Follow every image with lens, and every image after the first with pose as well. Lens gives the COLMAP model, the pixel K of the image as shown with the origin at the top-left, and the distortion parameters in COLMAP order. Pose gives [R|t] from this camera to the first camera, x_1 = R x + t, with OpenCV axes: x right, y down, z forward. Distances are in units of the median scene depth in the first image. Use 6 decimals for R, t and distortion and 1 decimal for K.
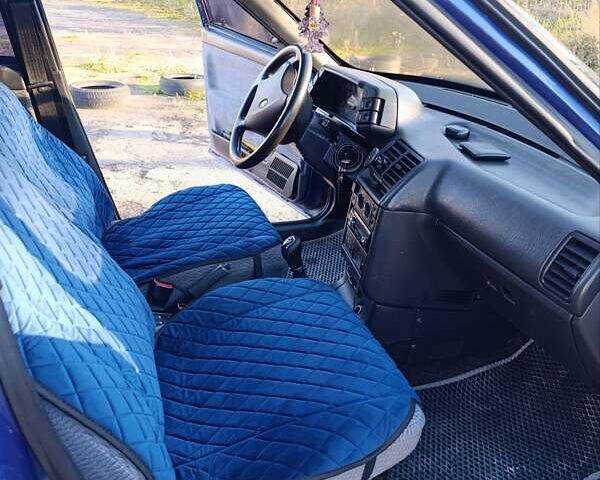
lens RADIAL K [[565.3, 0, 300.0], [0, 565.3, 240.0], [0, 0, 1]] dist [0.007591, -0.004582]
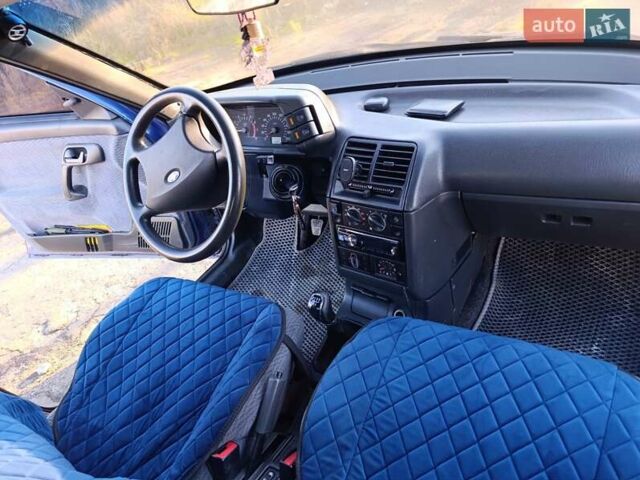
lens RADIAL K [[445.7, 0, 320.0], [0, 445.7, 240.0], [0, 0, 1]] dist [0.005896, -0.000778]
pose [[0.716886, -0.549019, 0.429713, -0.249501], [0.504144, 0.833949, 0.224428, -0.220939], [-0.481574, 0.055748, 0.874631, 0.401853]]
